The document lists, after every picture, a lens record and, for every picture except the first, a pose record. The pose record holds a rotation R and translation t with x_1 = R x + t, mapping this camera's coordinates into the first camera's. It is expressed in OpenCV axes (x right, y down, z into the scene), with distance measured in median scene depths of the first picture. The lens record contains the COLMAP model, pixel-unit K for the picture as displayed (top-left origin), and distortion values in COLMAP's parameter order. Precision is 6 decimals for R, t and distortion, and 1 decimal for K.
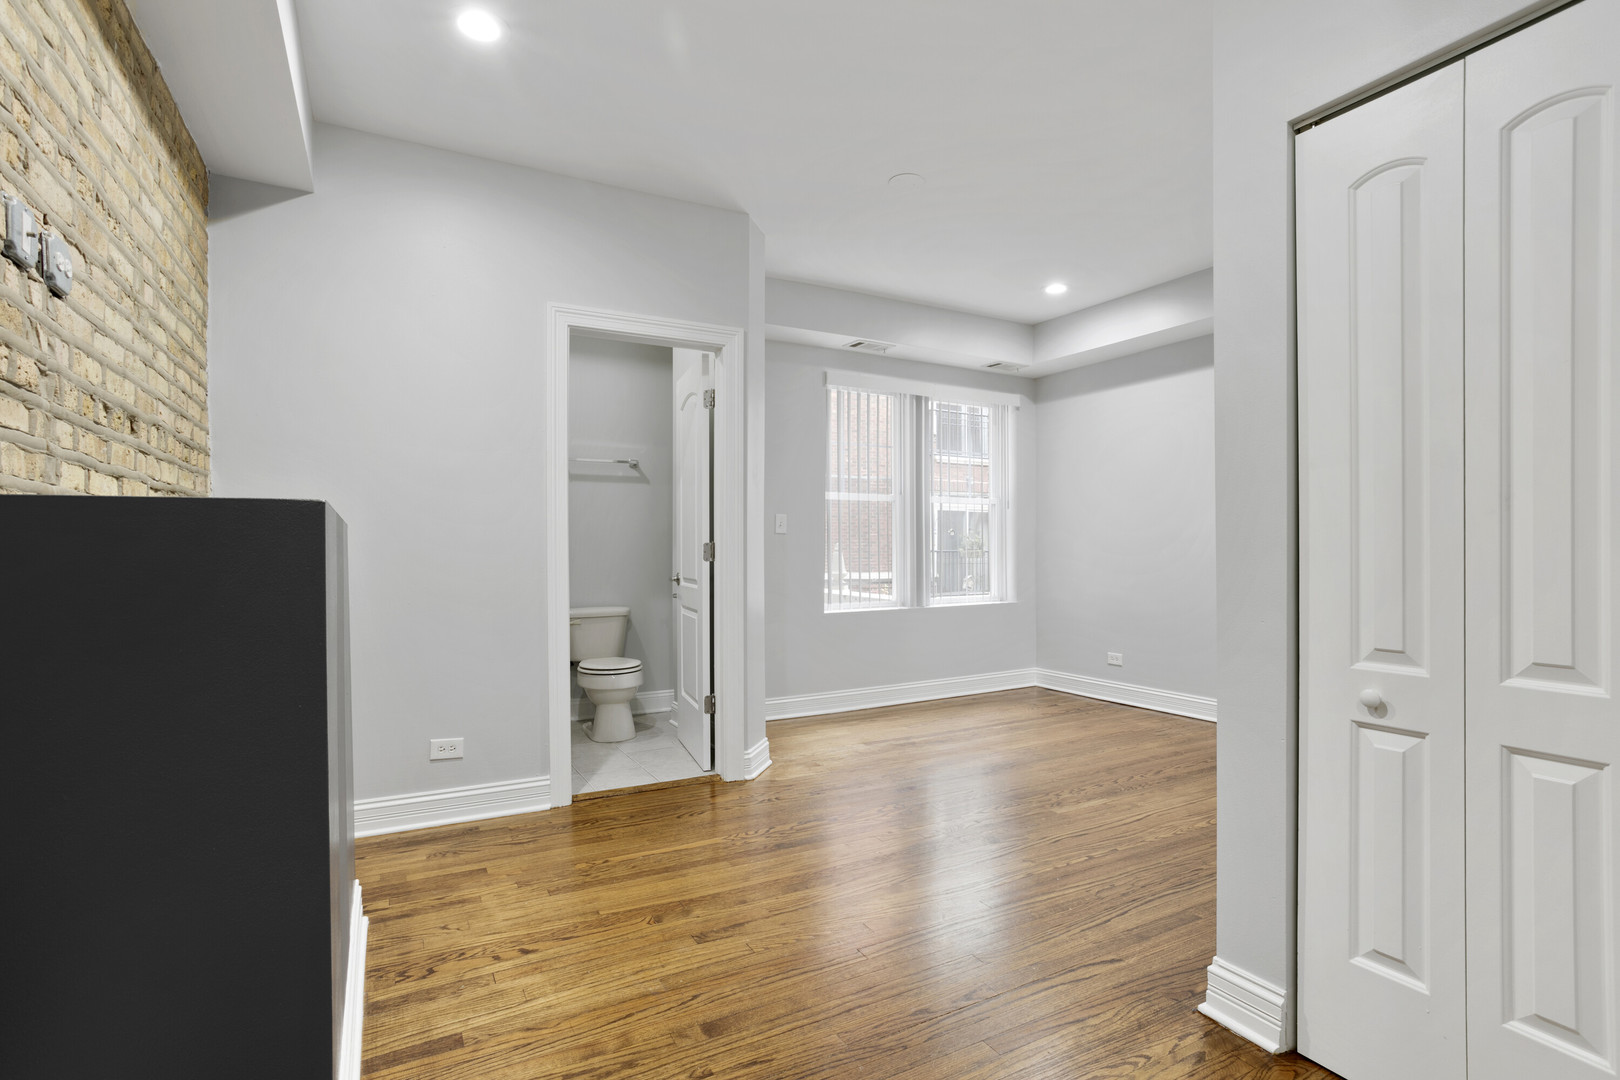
lens RADIAL K [[799.2, 0, 810.0], [0, 799.2, 540.0], [0, 0, 1]] dist [-0.053485, 0.032687]
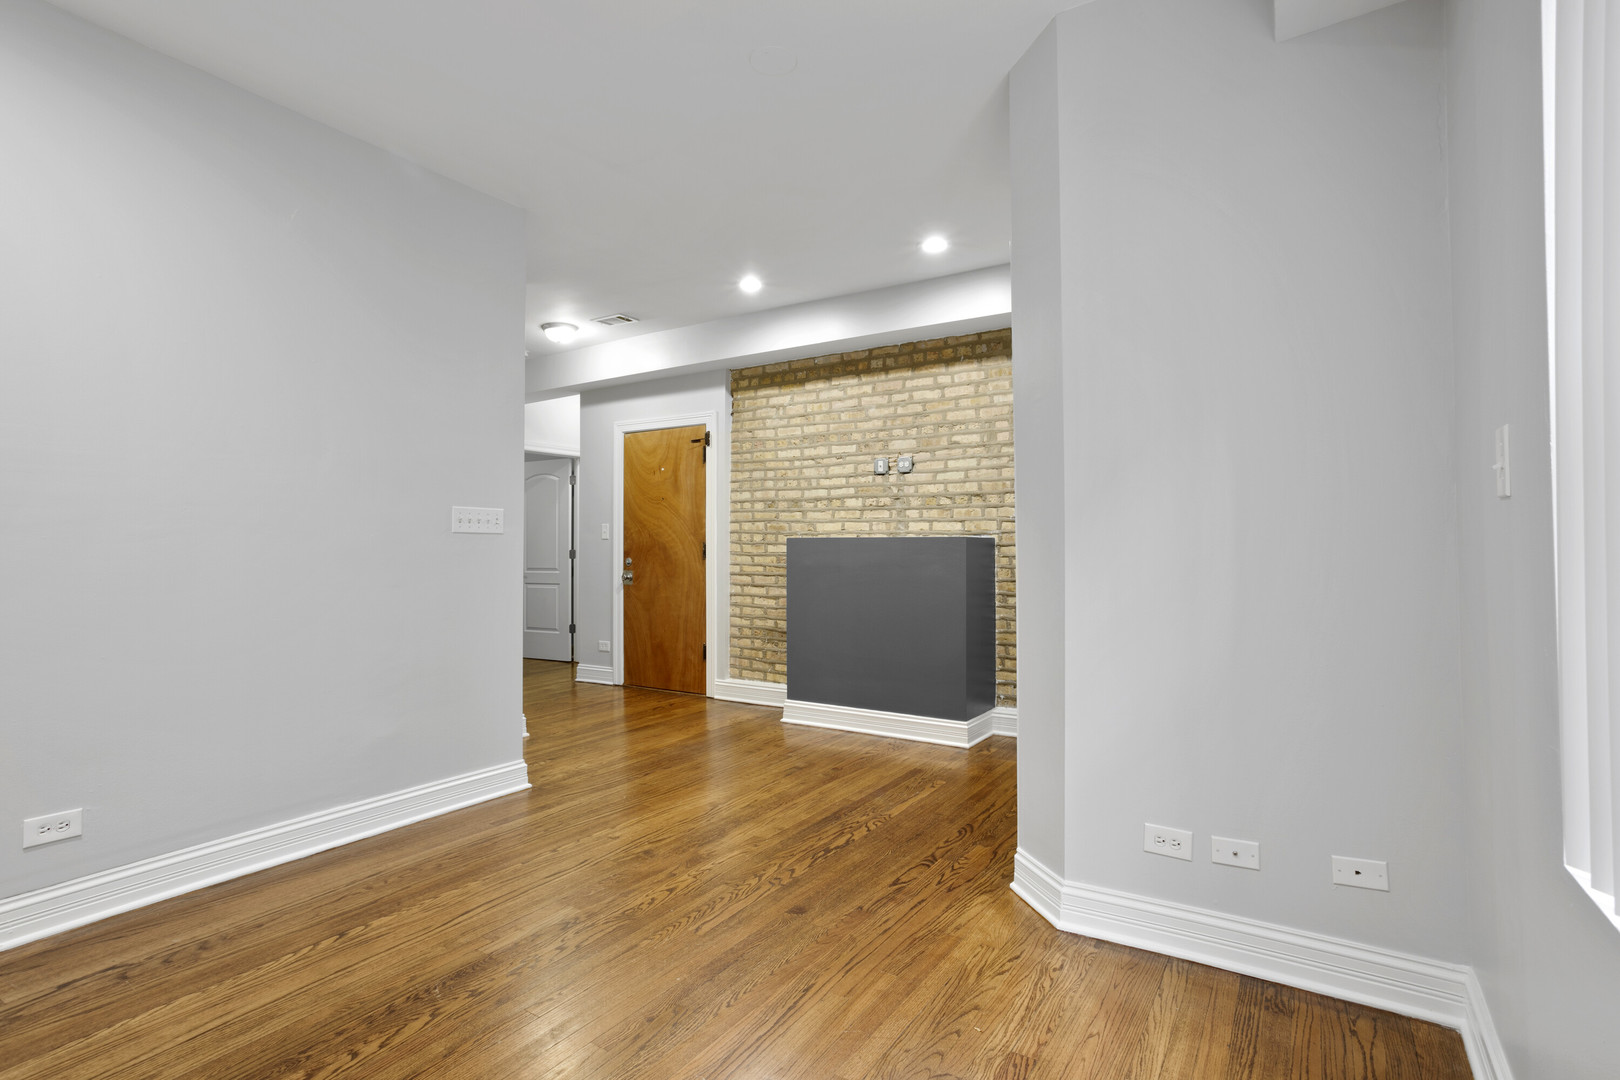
lens RADIAL K [[799.2, 0, 810.0], [0, 799.2, 540.0], [0, 0, 1]] dist [-0.053485, 0.032687]
pose [[-0.881382, -0.000881, -0.472403, 0.532845], [0.008680, 0.999799, -0.018059, 0.016703], [0.472324, -0.020018, -0.881197, 2.018440]]
